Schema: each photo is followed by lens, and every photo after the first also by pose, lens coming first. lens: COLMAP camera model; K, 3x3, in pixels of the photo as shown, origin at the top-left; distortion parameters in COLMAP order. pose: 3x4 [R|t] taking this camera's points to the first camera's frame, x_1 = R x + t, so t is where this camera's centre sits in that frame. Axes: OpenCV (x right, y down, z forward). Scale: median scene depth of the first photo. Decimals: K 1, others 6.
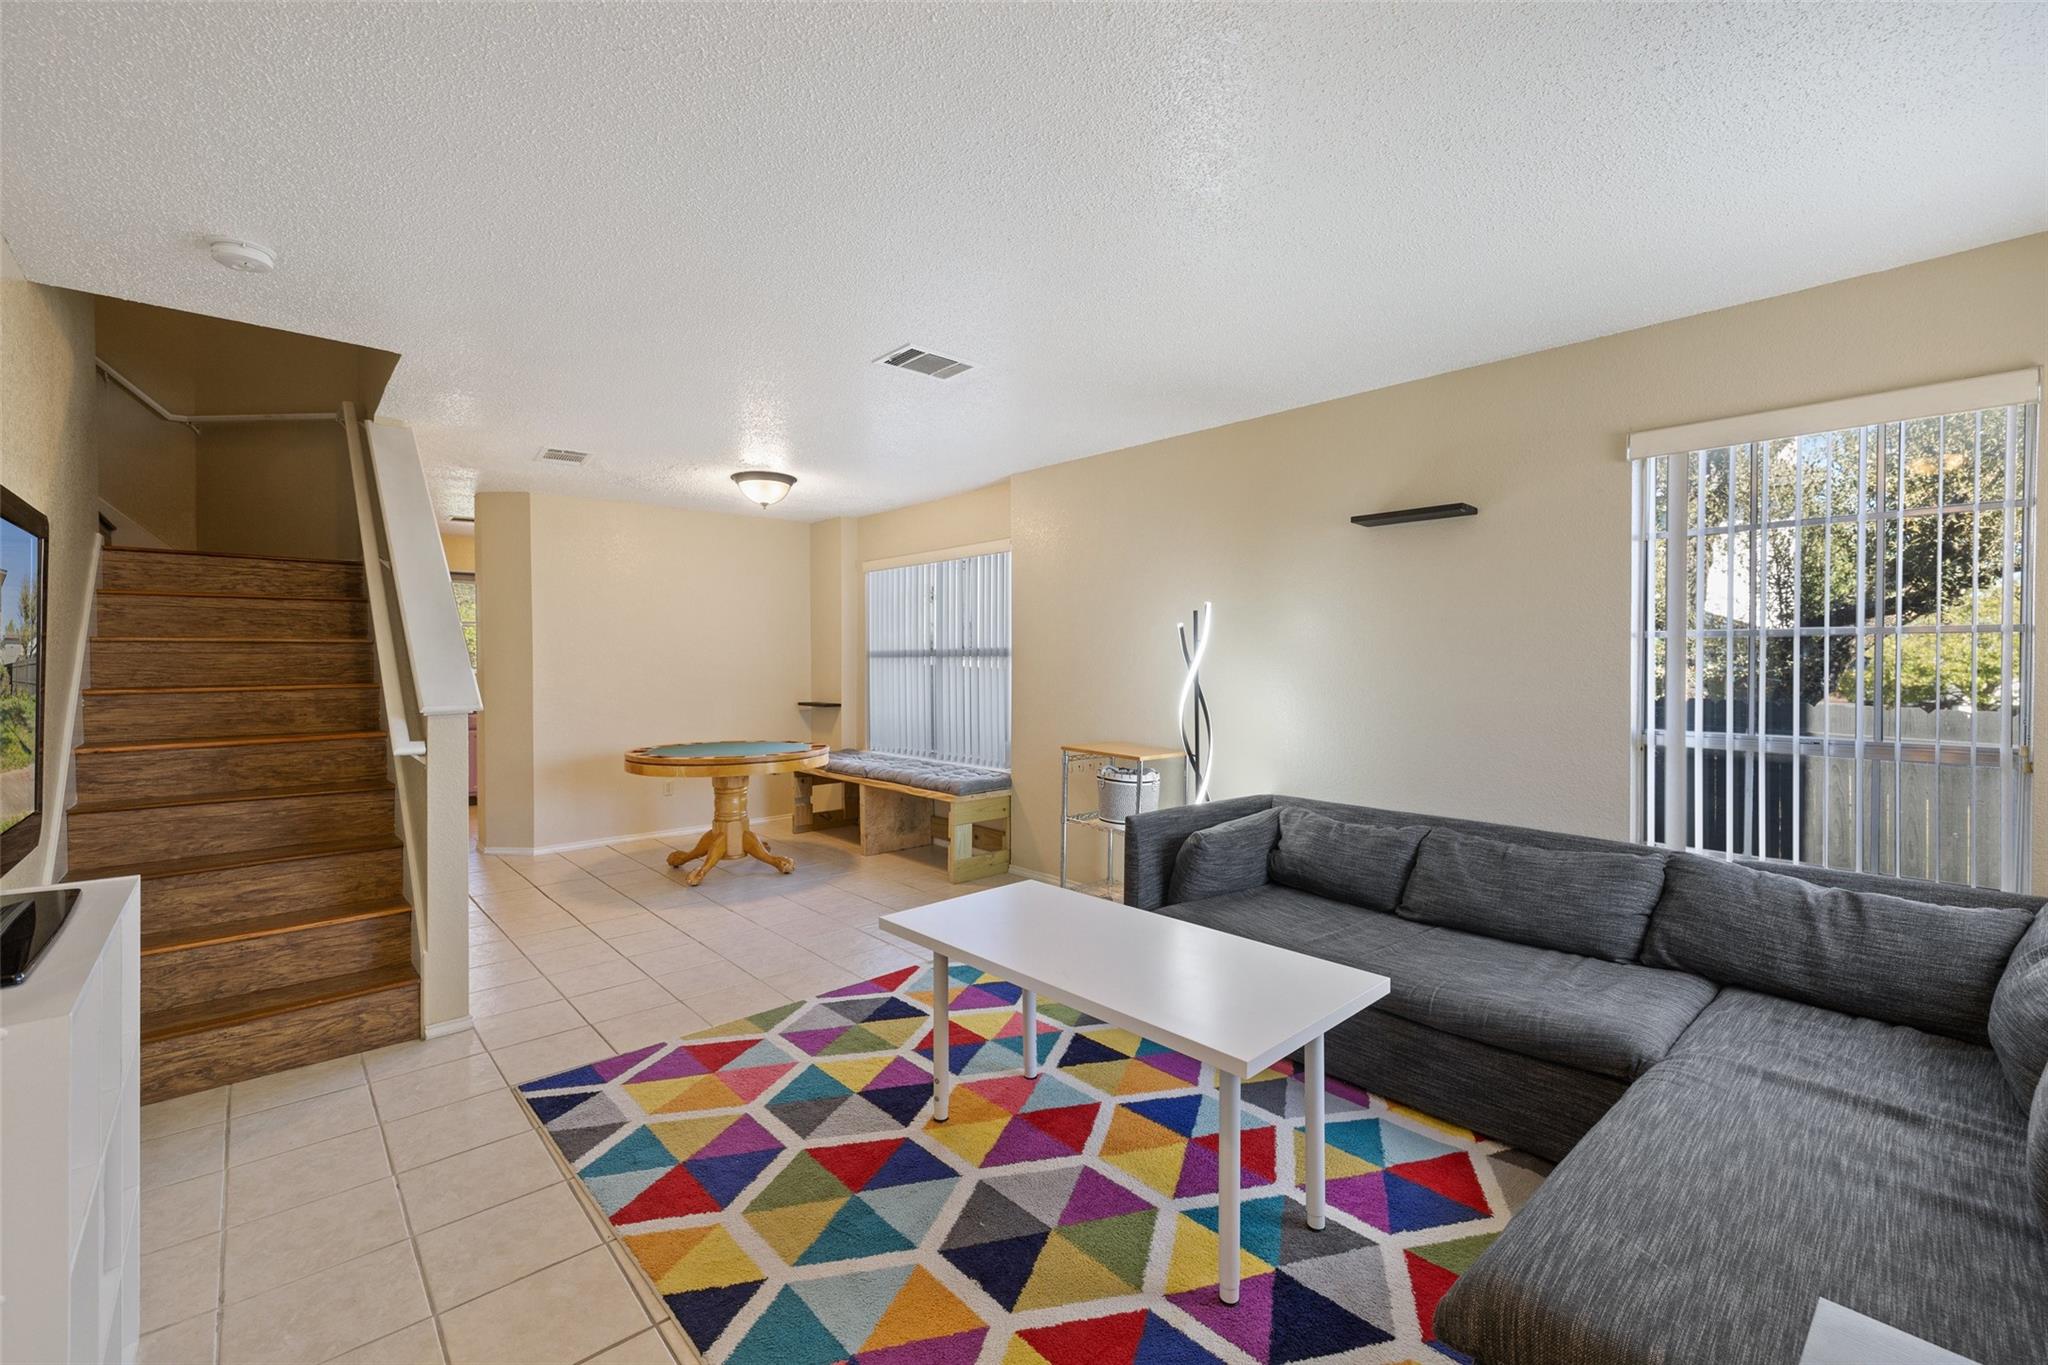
lens RADIAL K [[846.5, 0, 1020.4], [0, 846.5, 658.3], [0, 0, 1]] dist [-0.000678, -0.000065]
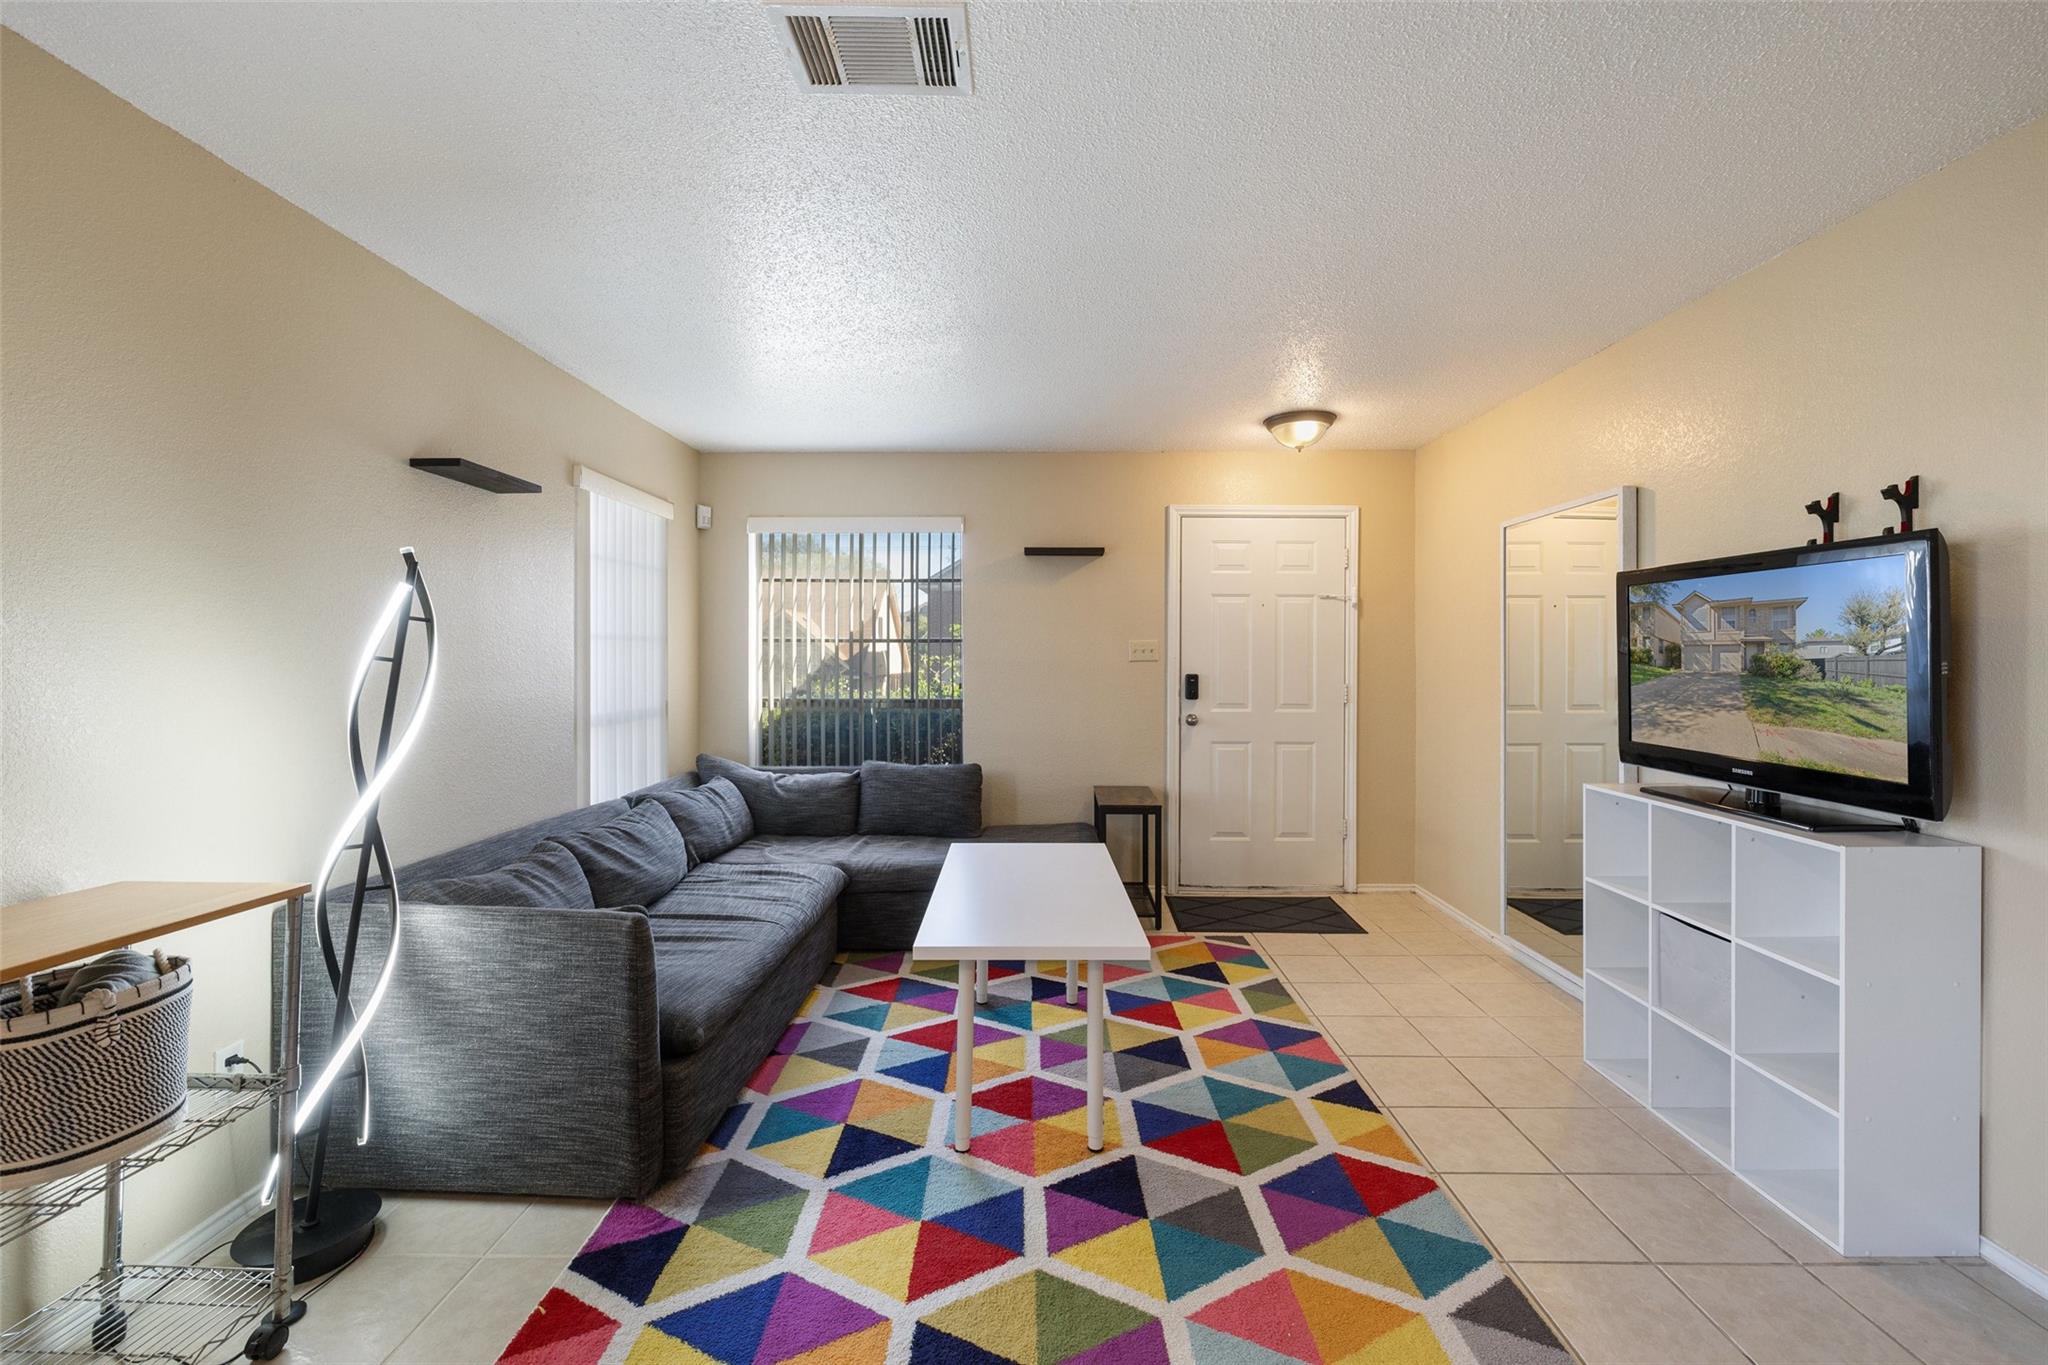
lens RADIAL K [[870.5, 0, 1022.3], [0, 870.5, 672.1], [0, 0, 1]] dist [0.000311, 0.000436]
pose [[-0.735697, -0.008869, 0.677253, -0.579436], [-0.004739, 0.999957, 0.007948, 0.004958], [-0.677295, 0.002638, -0.735707, 1.496102]]
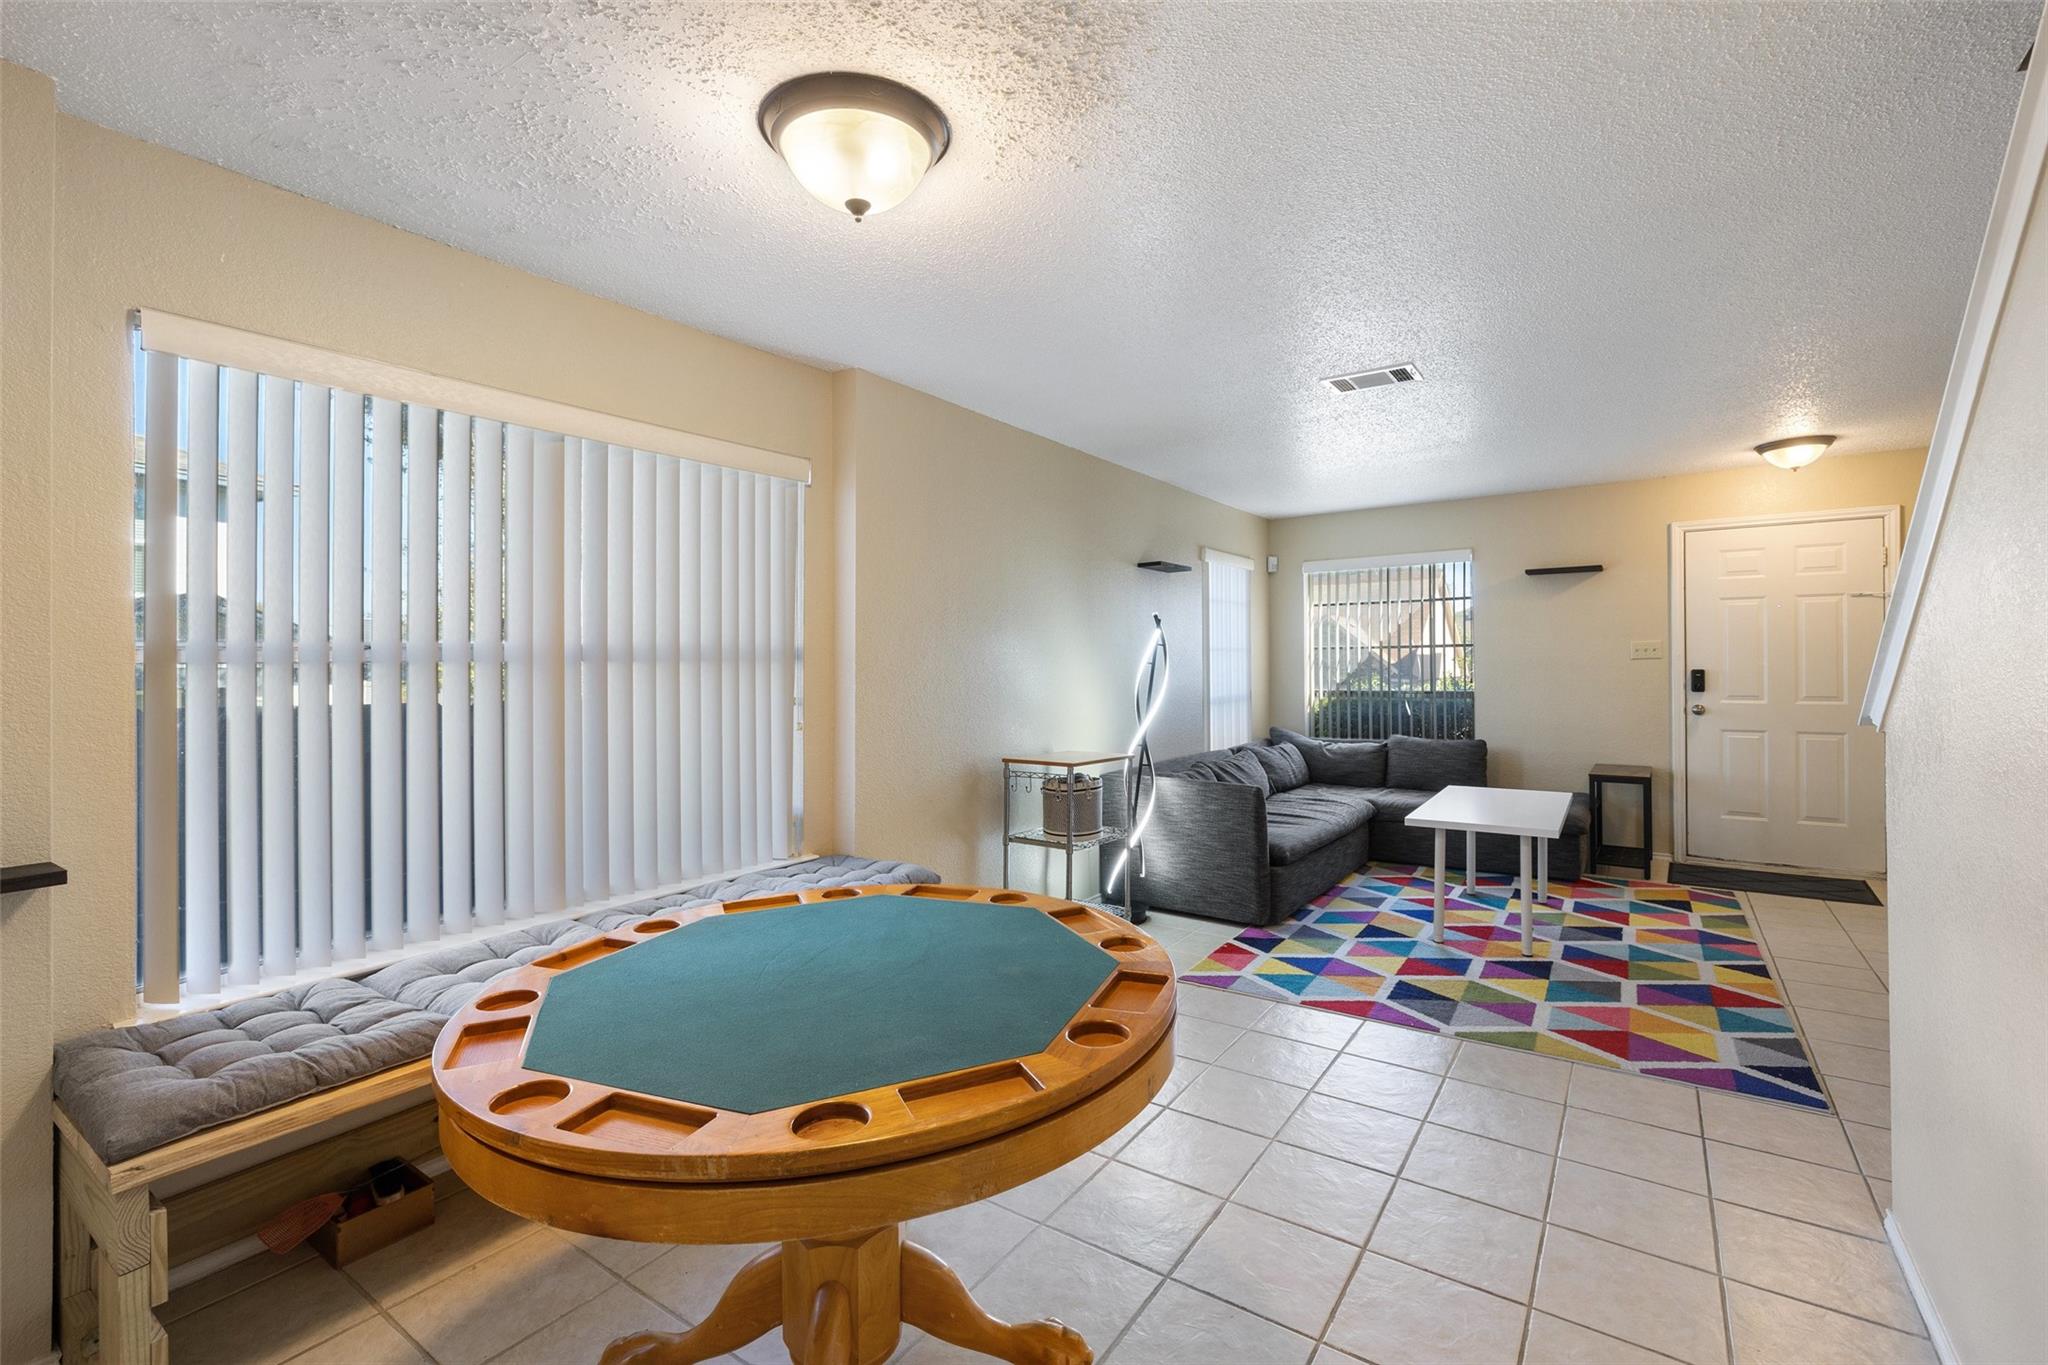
lens RADIAL K [[870.5, 0, 1022.3], [0, 870.5, 672.1], [0, 0, 1]] dist [0.000311, 0.000436]
pose [[-0.219268, -0.000182, 0.975665, -1.223342], [0.005653, 0.999983, 0.001457, 0.015428], [-0.975648, 0.005835, -0.219263, 1.903211]]
